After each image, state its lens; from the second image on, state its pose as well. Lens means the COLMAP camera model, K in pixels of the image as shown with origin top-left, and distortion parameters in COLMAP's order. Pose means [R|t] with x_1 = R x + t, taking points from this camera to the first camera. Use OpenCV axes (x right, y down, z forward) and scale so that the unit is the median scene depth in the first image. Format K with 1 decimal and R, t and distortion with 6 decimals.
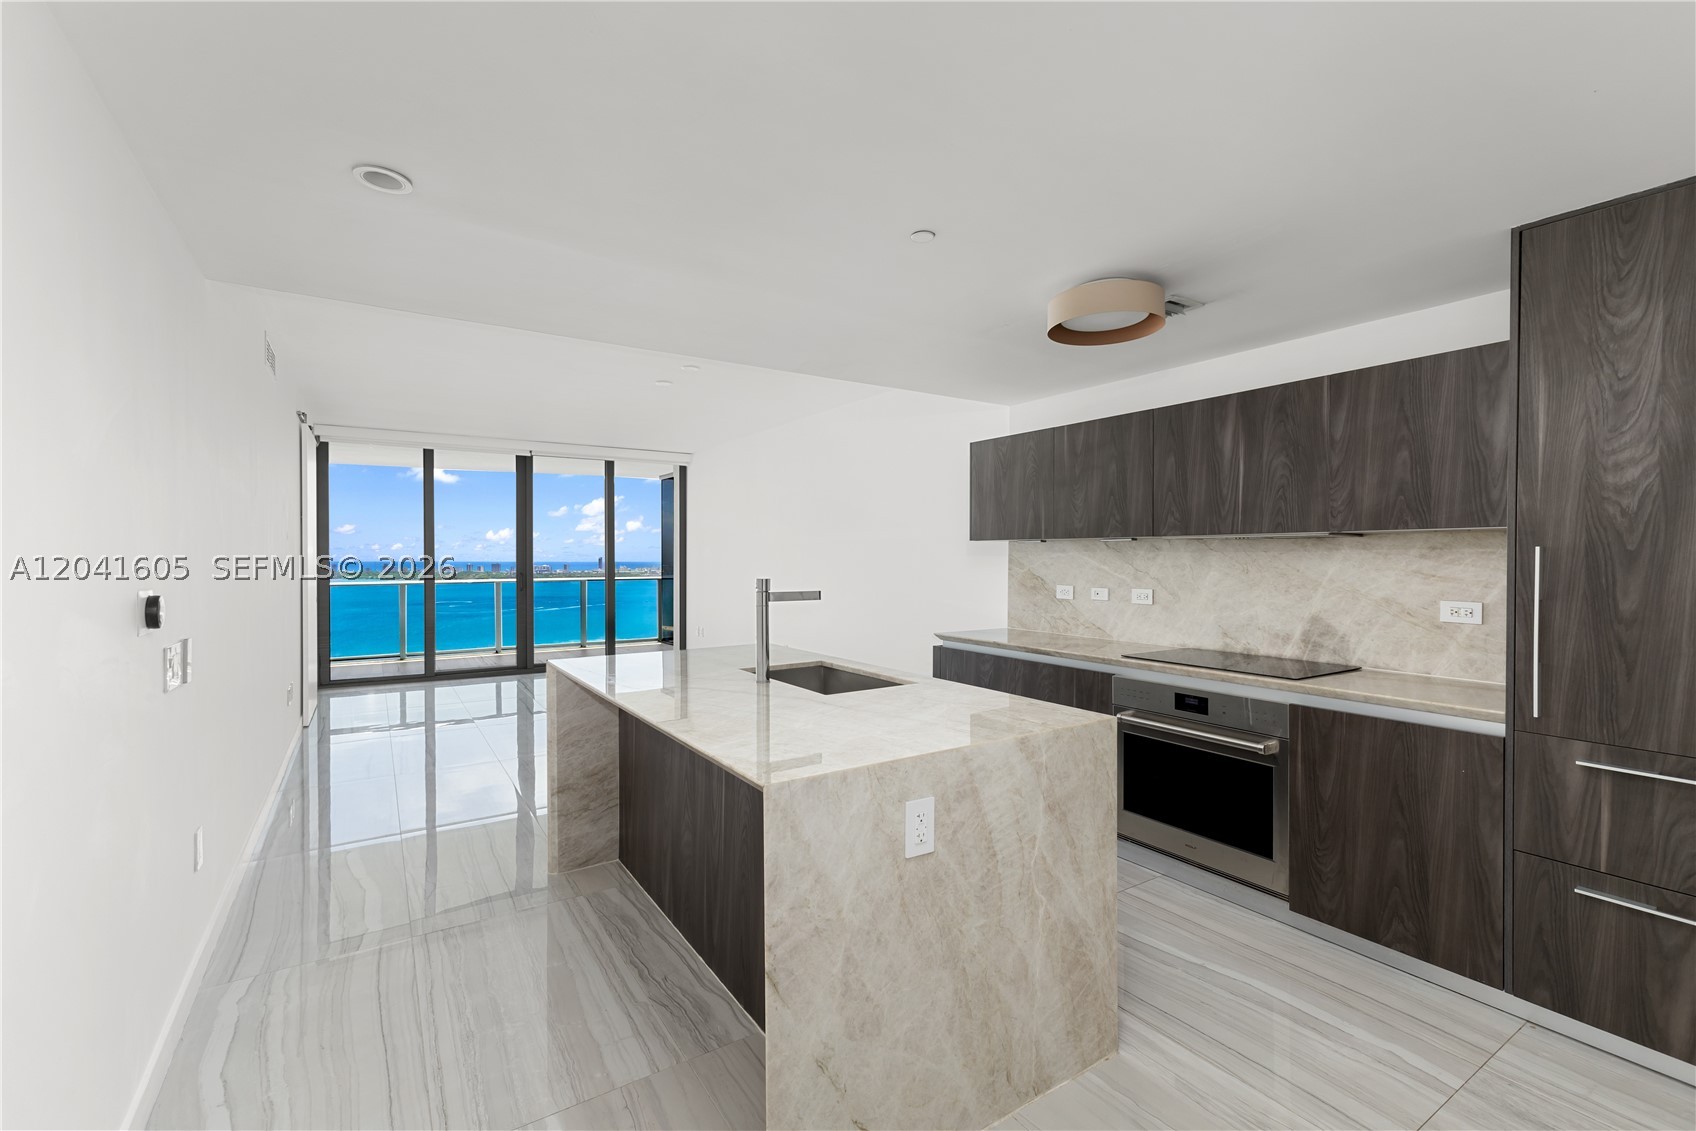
lens RADIAL K [[748.7, 0, 848.0], [0, 748.7, 565.5], [0, 0, 1]] dist [0.024394, -0.009914]
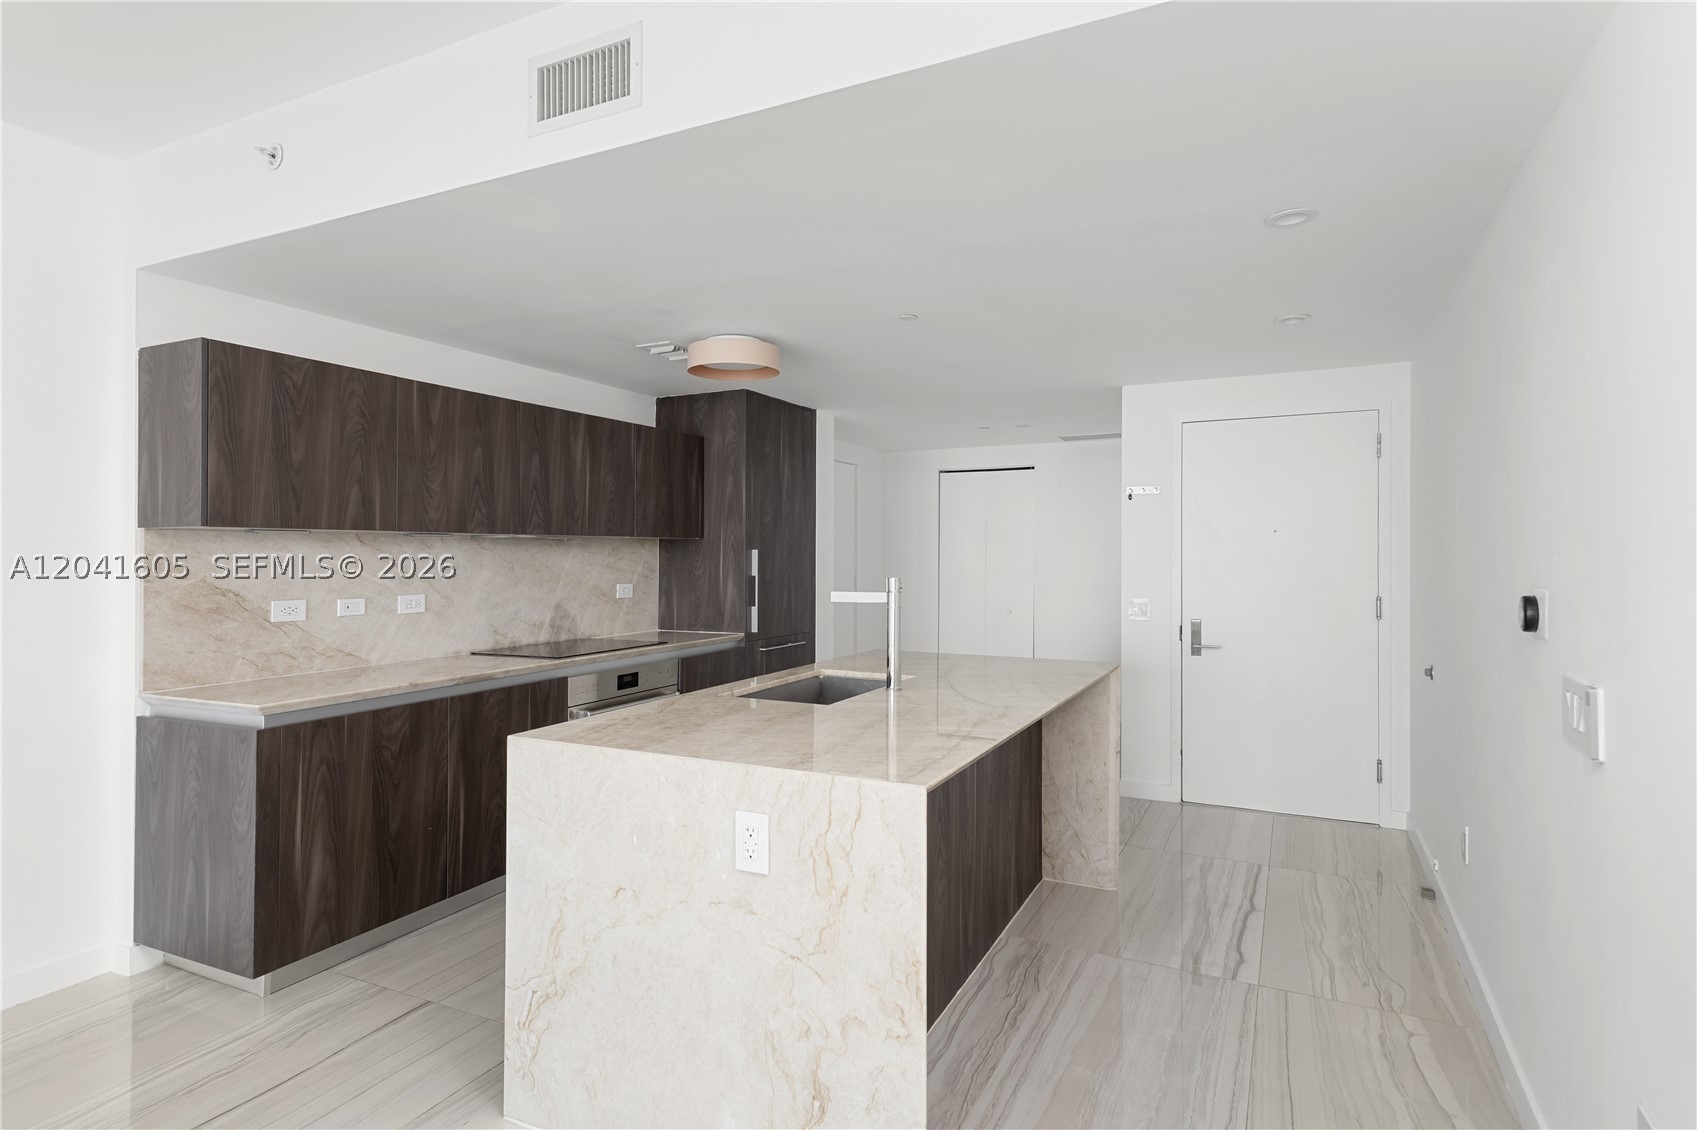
lens RADIAL K [[825.9, 0, 870.9], [0, 825.9, 540.7], [0, 0, 1]] dist [0.031555, -0.000407]
pose [[-0.508142, 0.016648, 0.861112, -1.192416], [0.014470, 0.999837, -0.010791, -0.020187], [-0.861152, 0.006977, -0.508300, 1.871285]]
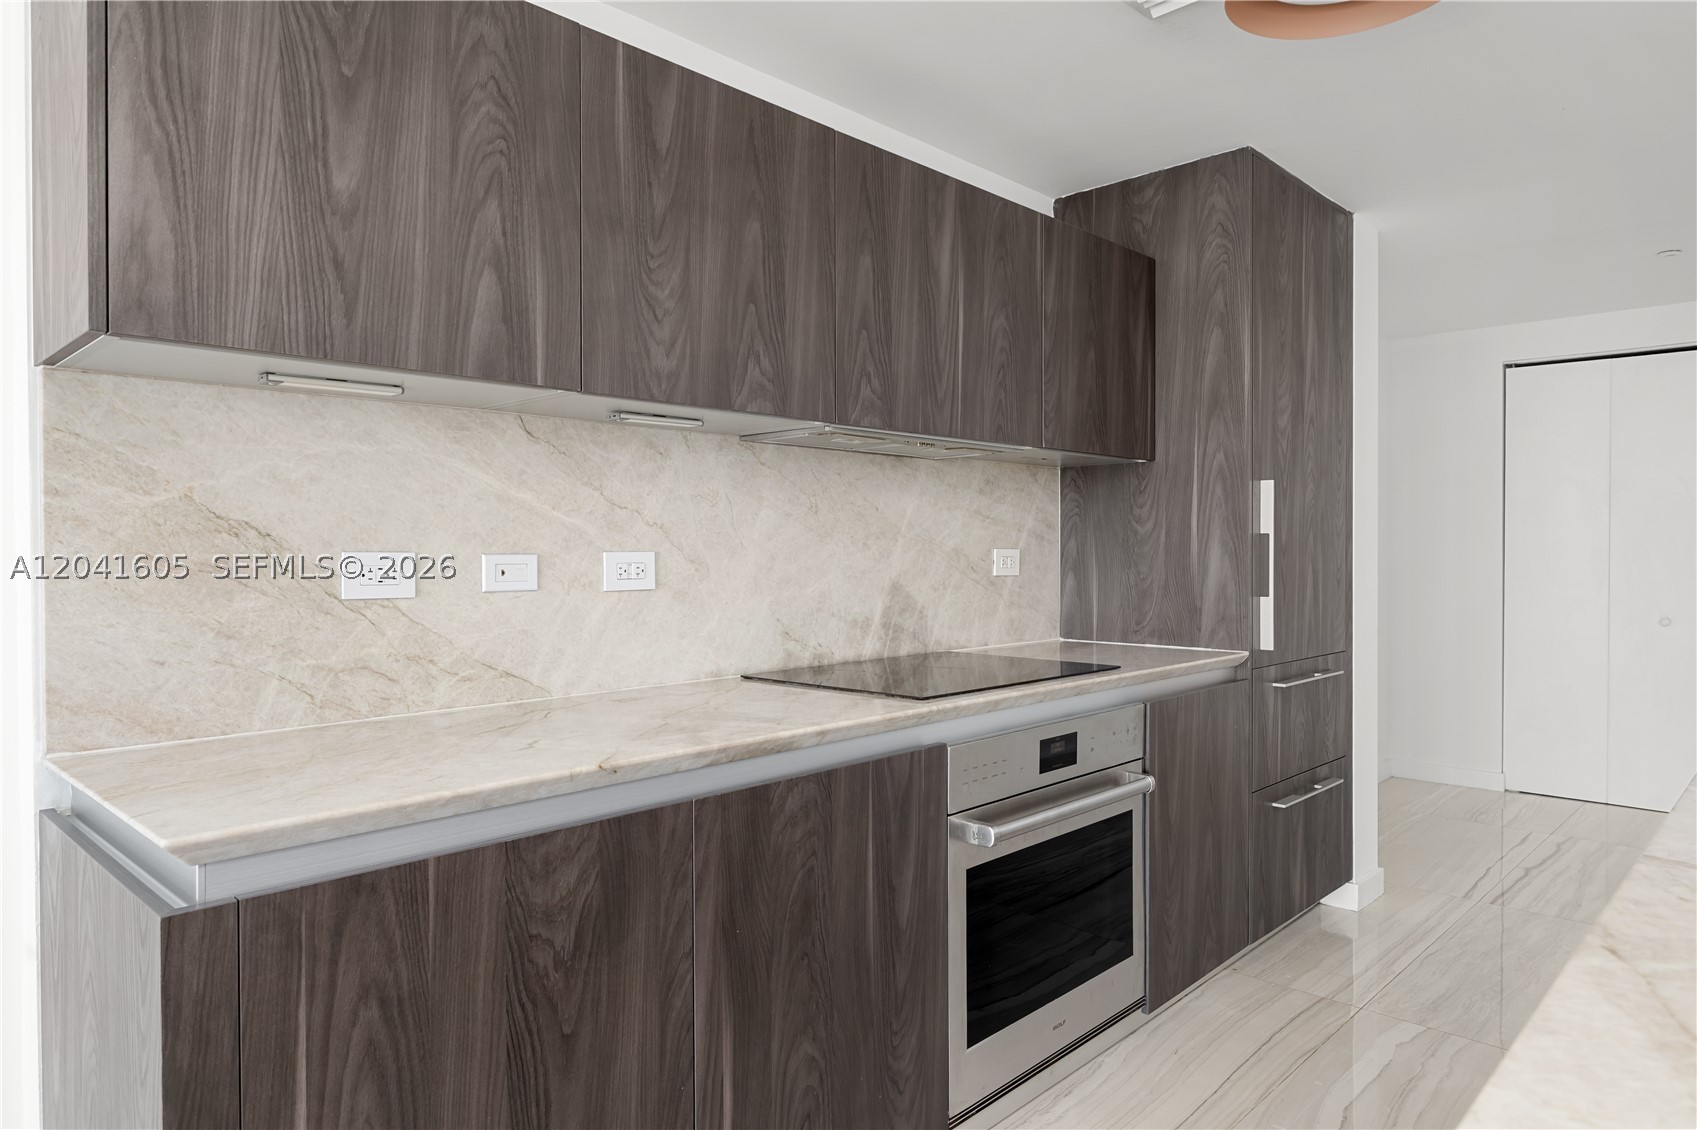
lens RADIAL K [[1021.3, 0, 890.1], [0, 1021.3, 551.9], [0, 0, 1]] dist [0.006672, 0.000575]
pose [[-0.229455, -0.005010, 0.973306, -0.292123], [0.014641, 0.999856, 0.008598, 0.051751], [-0.973209, 0.016223, -0.229349, 1.796683]]
